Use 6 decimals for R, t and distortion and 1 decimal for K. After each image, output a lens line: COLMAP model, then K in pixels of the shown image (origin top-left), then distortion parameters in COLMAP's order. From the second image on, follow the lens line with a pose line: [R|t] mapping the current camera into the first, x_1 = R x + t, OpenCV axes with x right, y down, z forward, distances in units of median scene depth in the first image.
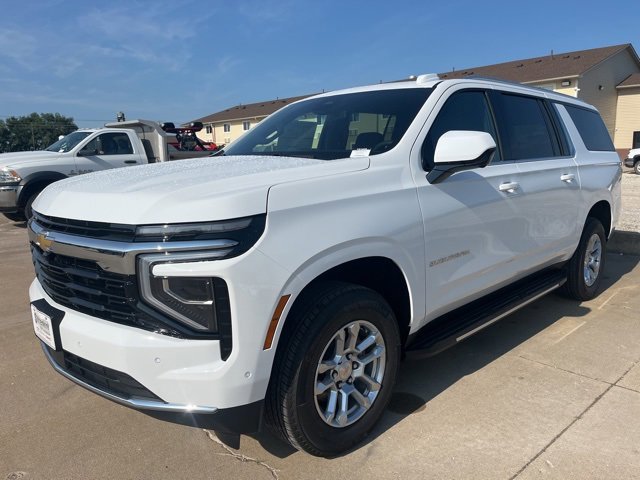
lens RADIAL K [[486.1, 0, 319.1], [0, 486.1, 241.7], [0, 0, 1]] dist [0.070408, -0.089782]
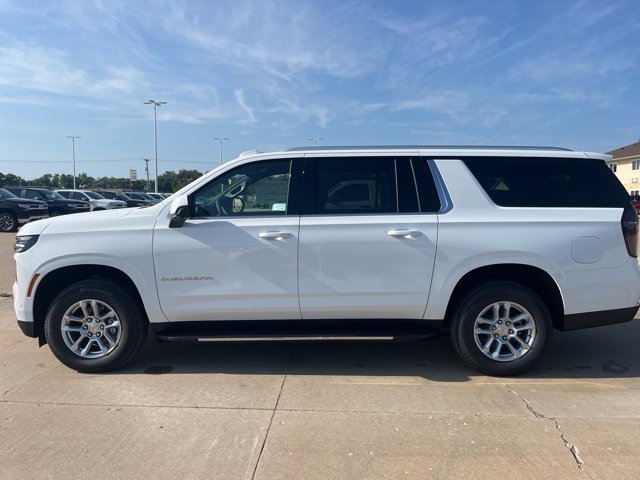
lens RADIAL K [[486.1, 0, 314.2], [0, 486.1, 239.5], [0, 0, 1]] dist [0.070408, -0.089782]
pose [[0.693615, 0.068263, -0.717104, 1.778692], [-0.131424, 0.990783, -0.032803, -0.096814], [0.708255, 0.116997, 0.696194, 0.265698]]
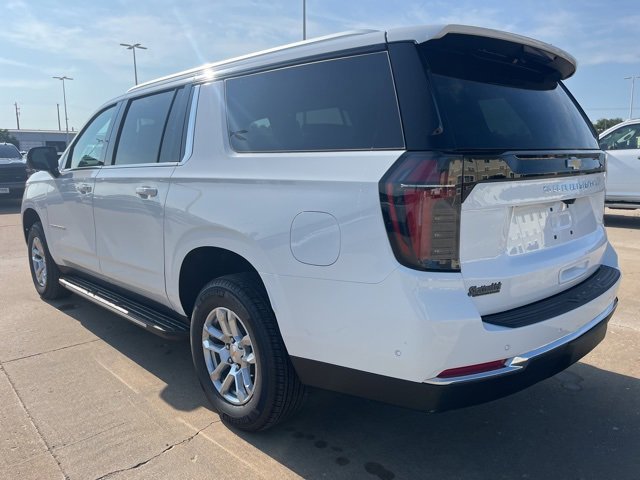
lens RADIAL K [[486.1, 0, 318.4], [0, 486.1, 240.7], [0, 0, 1]] dist [0.070408, -0.089782]
pose [[-0.027882, 0.174146, -0.984325, 2.020790], [-0.156978, 0.971727, 0.176364, -0.373545], [0.987208, 0.159435, 0.000243, 2.056917]]
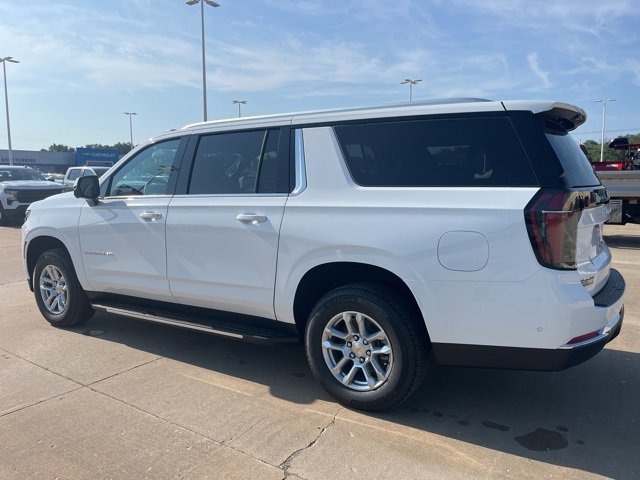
lens RADIAL K [[486.1, 0, 313.8], [0, 486.1, 238.6], [0, 0, 1]] dist [0.070408, -0.089782]
pose [[0.204263, 0.125449, -0.970845, 2.214788], [-0.158039, 0.982971, 0.093765, -0.312150], [0.966075, 0.134278, 0.220610, 1.489984]]
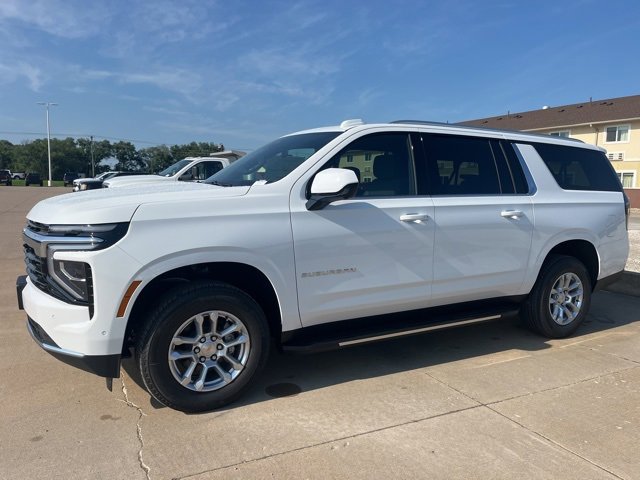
lens RADIAL K [[486.1, 0, 317.5], [0, 486.1, 244.4], [0, 0, 1]] dist [0.070408, -0.089782]
pose [[0.962820, 0.065589, -0.262059, 0.617872], [-0.079446, 0.995928, -0.042623, 0.019290], [0.258197, 0.061858, 0.964110, -0.182498]]
